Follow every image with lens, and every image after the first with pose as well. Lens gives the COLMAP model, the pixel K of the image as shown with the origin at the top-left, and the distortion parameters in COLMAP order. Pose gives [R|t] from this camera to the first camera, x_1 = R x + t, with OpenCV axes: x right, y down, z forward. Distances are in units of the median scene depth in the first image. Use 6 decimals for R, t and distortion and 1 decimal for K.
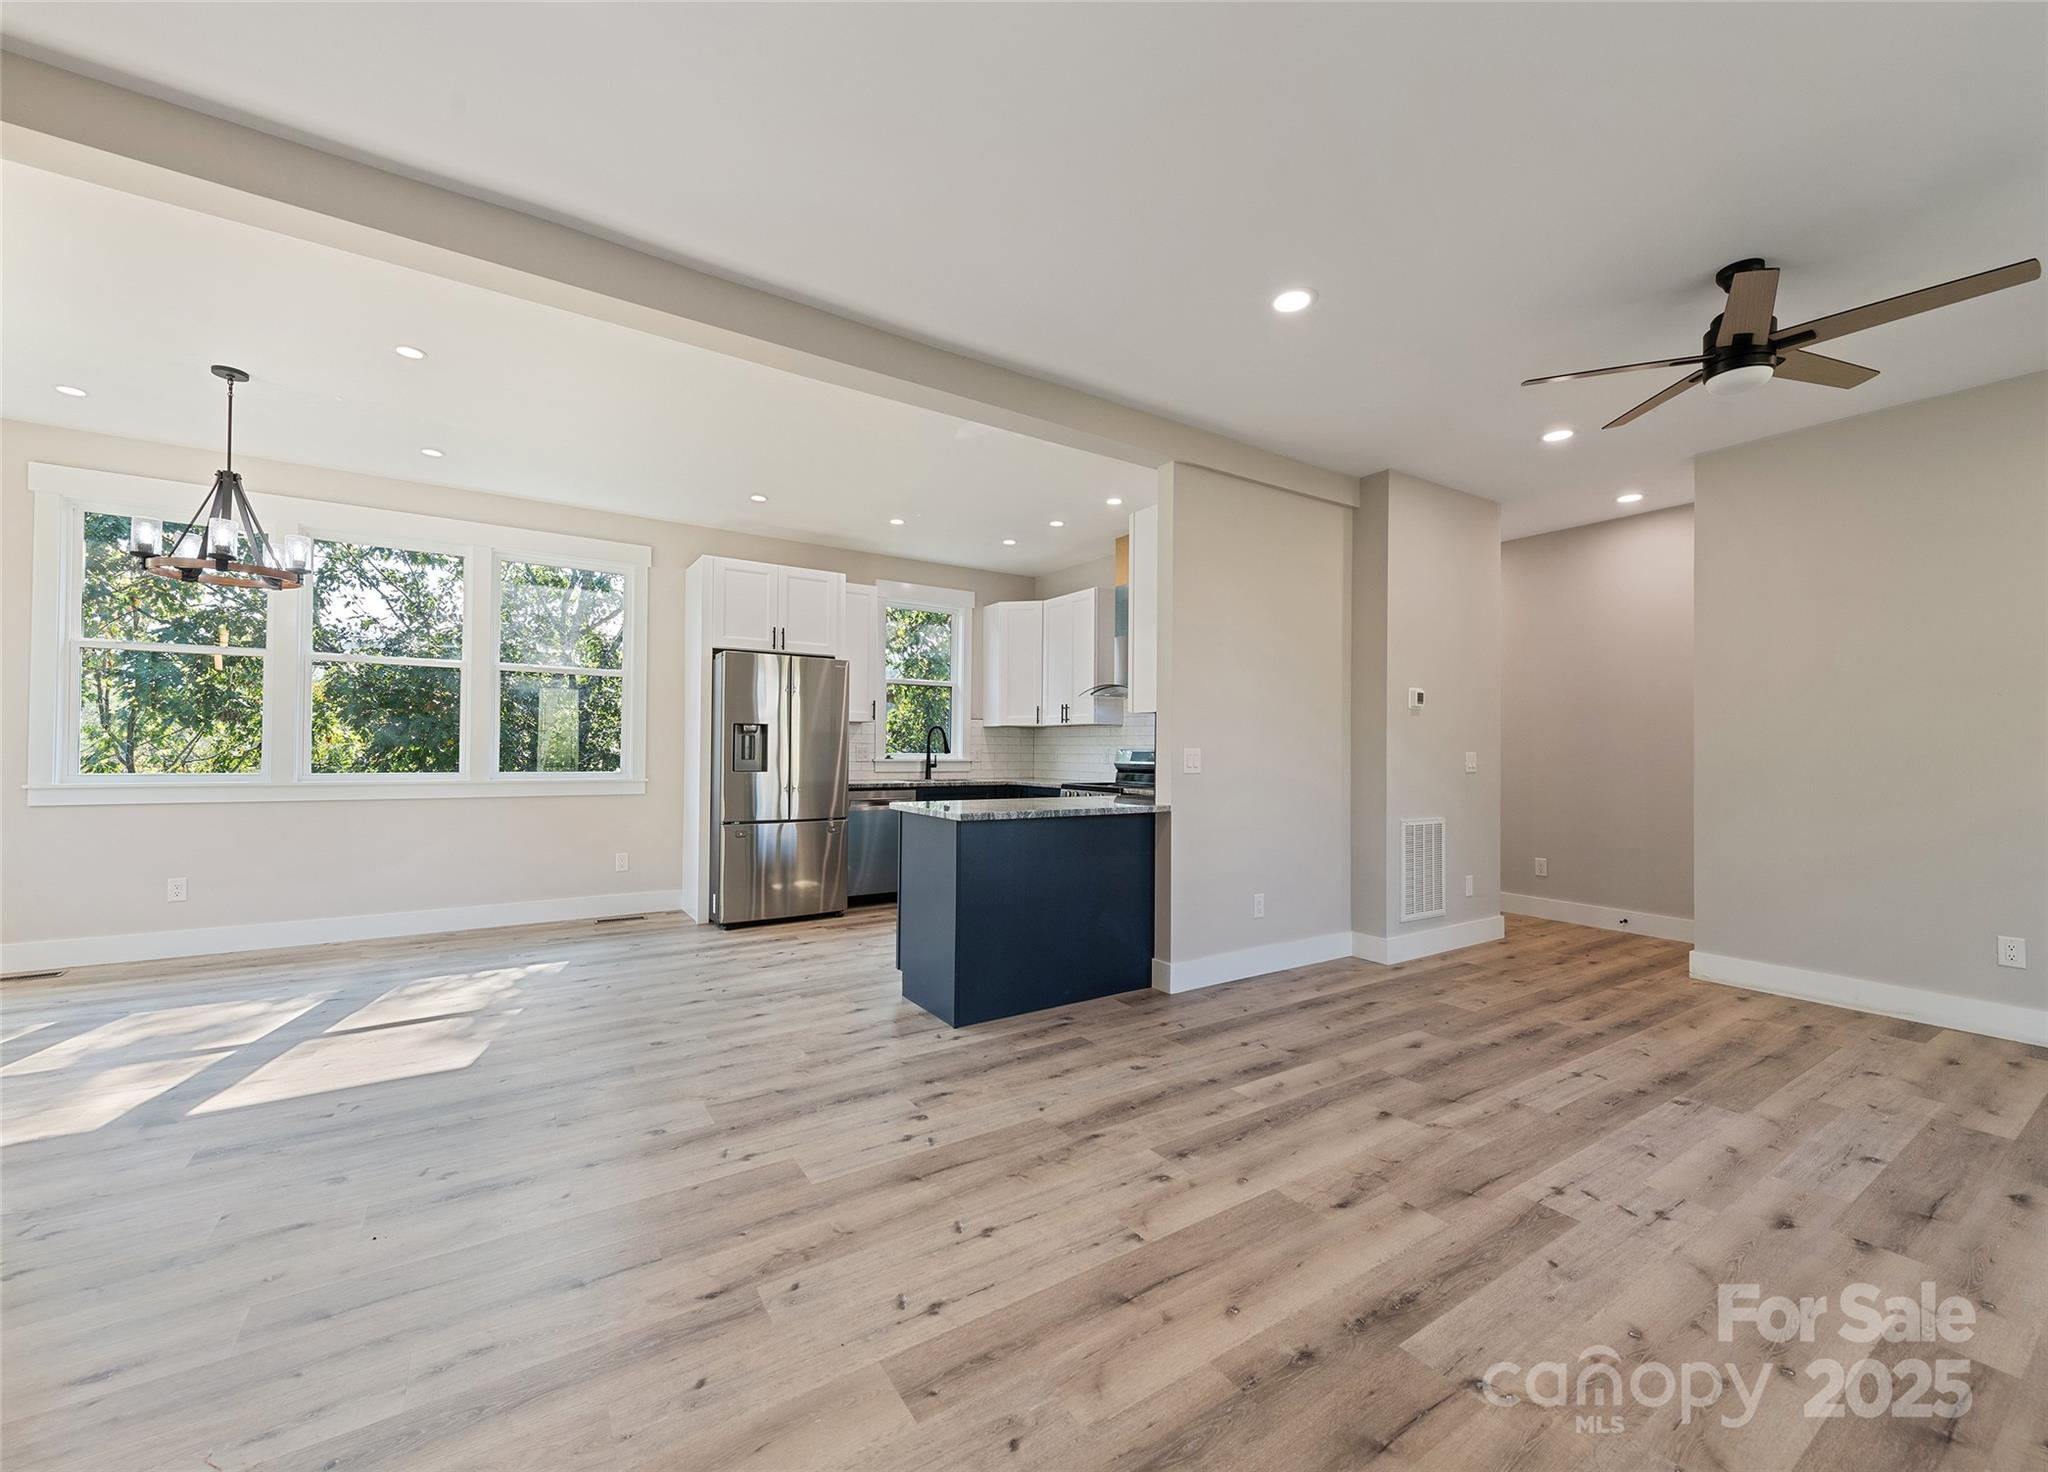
lens RADIAL K [[822.4, 0, 1020.1], [0, 822.4, 723.6], [0, 0, 1]] dist [0.002824, -0.000175]
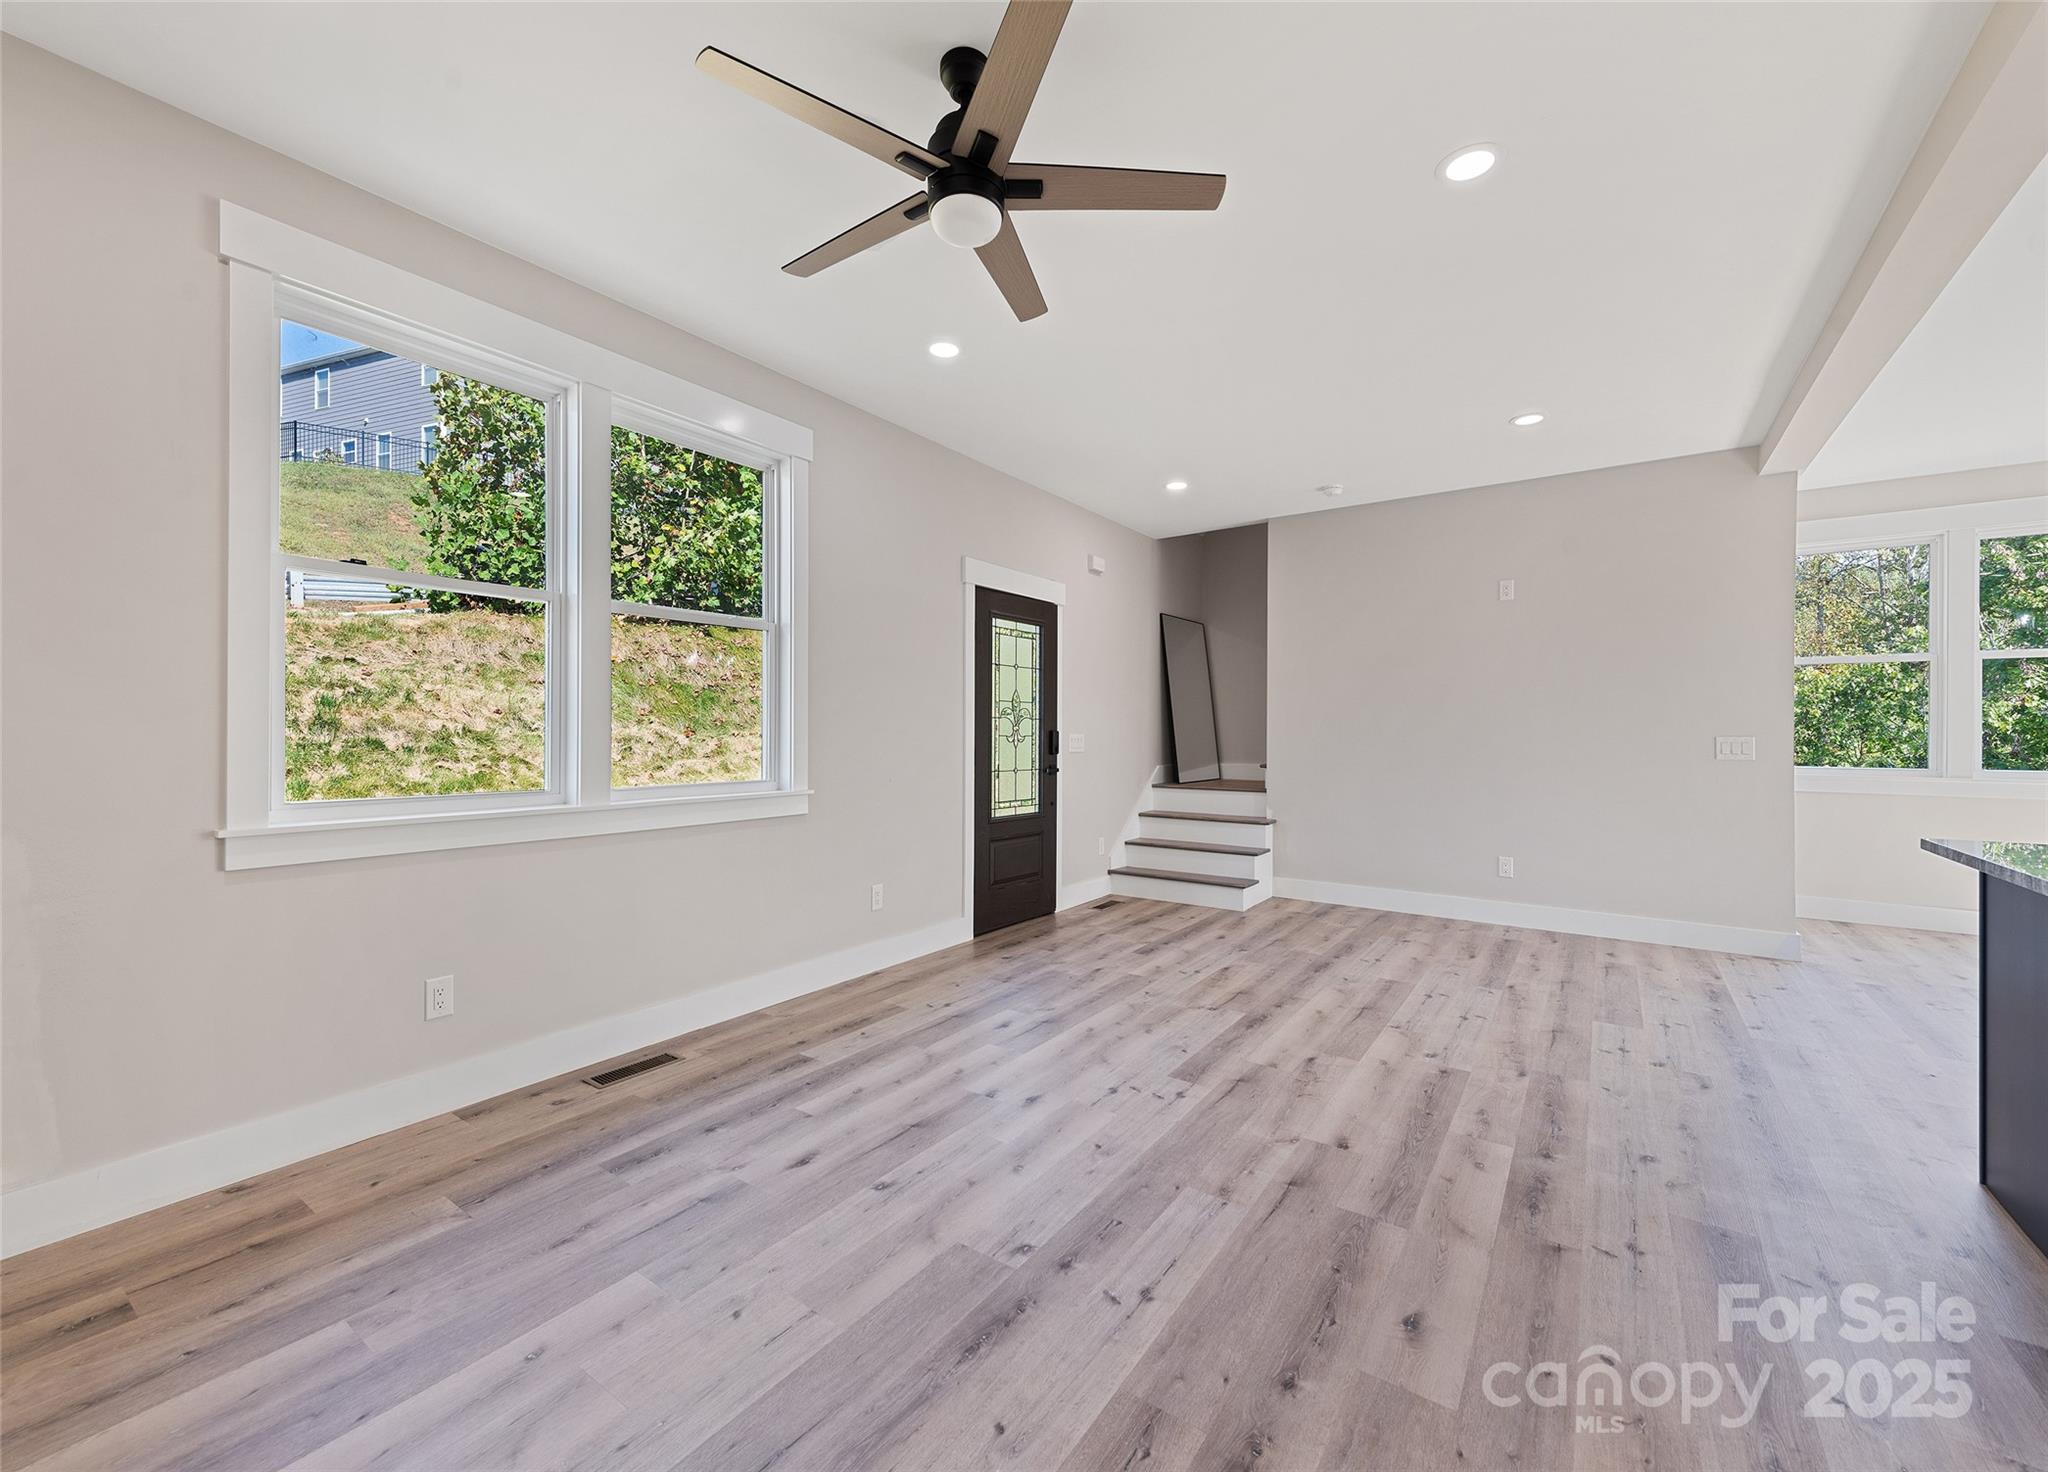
lens RADIAL K [[807.6, 0, 1024.0], [0, 807.6, 736.0], [0, 0, 1]] dist [0.008062, -0.000313]
pose [[-0.930913, -0.010542, -0.365088, 1.180178], [-0.003262, 0.999783, -0.020551, 0.050736], [0.365225, -0.017940, -0.930746, 1.836233]]
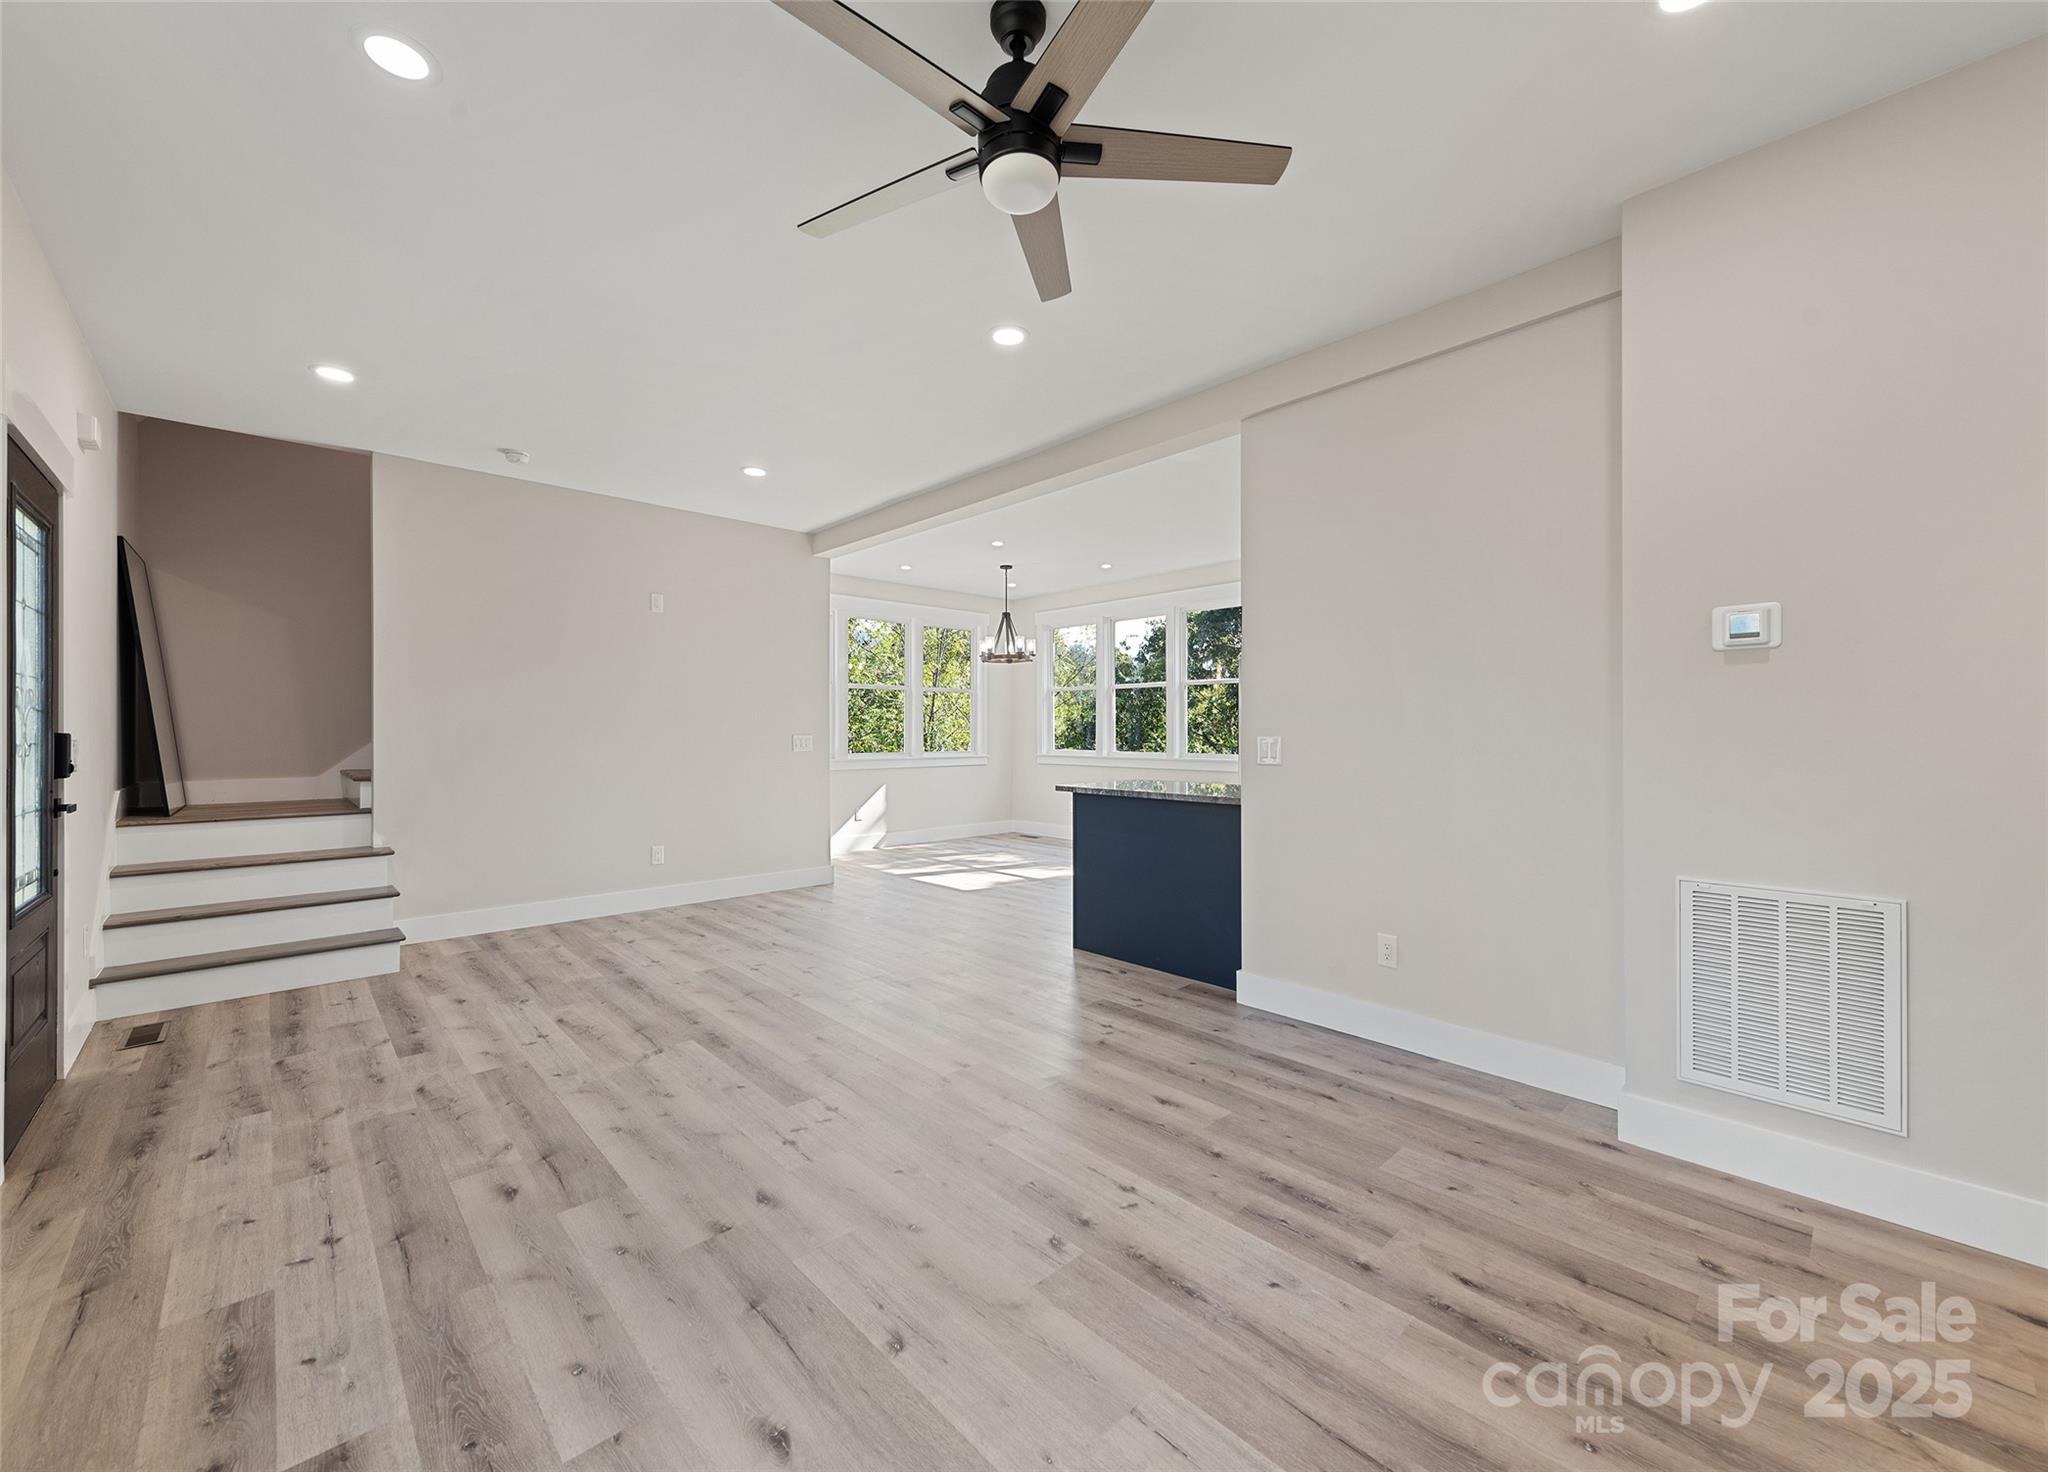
lens RADIAL K [[807.0, 0, 1004.2], [0, 807.0, 735.3], [0, 0, 1]] dist [0.001124, -0.000253]
pose [[0.152907, -0.004965, -0.988228, 1.646886], [0.030625, 0.999531, -0.000283, 0.034717], [0.987766, -0.030221, 0.152987, 0.970829]]
